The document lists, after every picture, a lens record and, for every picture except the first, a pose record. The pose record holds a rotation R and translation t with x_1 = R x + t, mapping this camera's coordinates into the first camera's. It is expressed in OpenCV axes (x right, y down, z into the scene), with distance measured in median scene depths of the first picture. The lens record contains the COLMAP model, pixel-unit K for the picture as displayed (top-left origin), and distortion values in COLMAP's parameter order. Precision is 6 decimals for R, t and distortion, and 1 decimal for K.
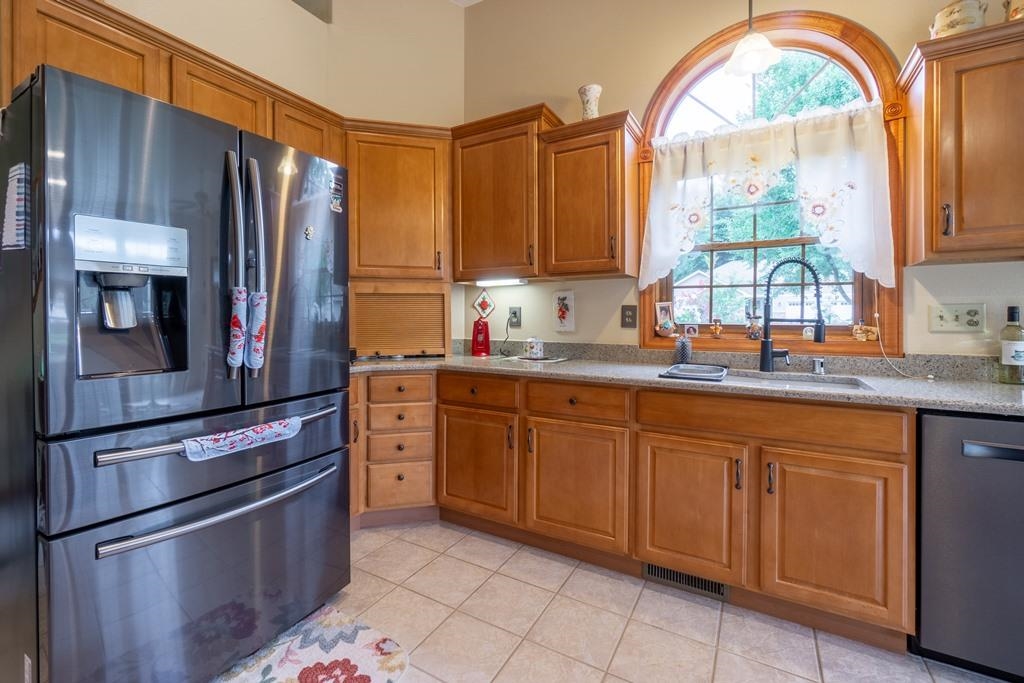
lens RADIAL K [[445.5, 0, 501.5], [0, 445.5, 320.0], [0, 0, 1]] dist [-0.000536, 0.000037]
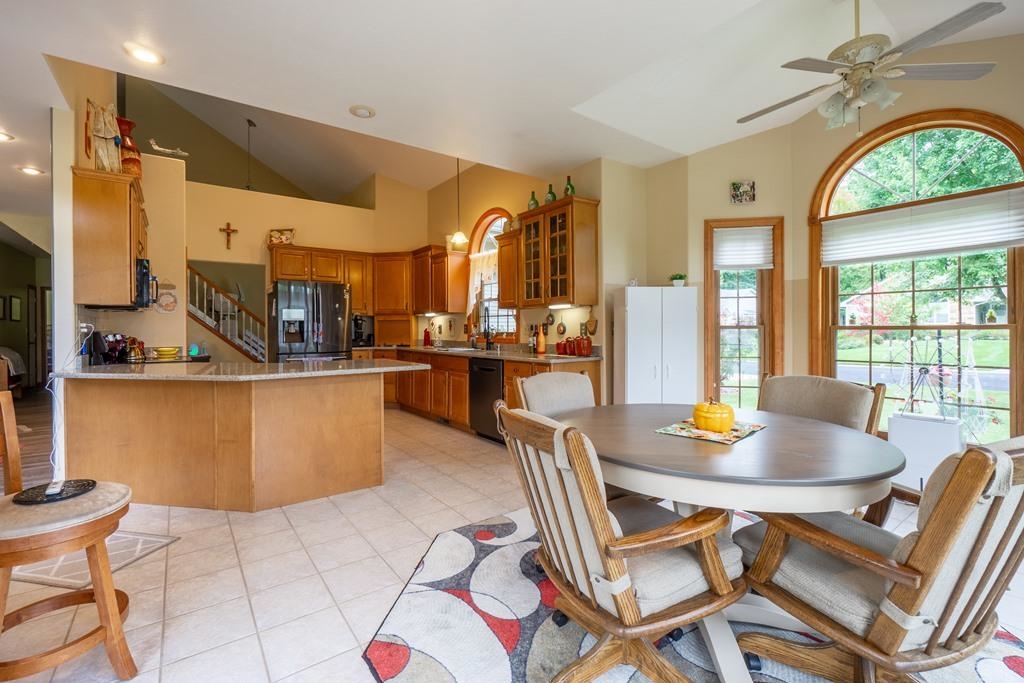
lens RADIAL K [[439.8, 0, 494.1], [0, 439.8, 334.1], [0, 0, 1]] dist [-0.003547, 0.003705]
pose [[0.908218, 0.000373, -0.418497, 1.310036], [0.001921, 0.999985, 0.005062, 0.007542], [0.418493, -0.005401, 0.908204, -0.996726]]
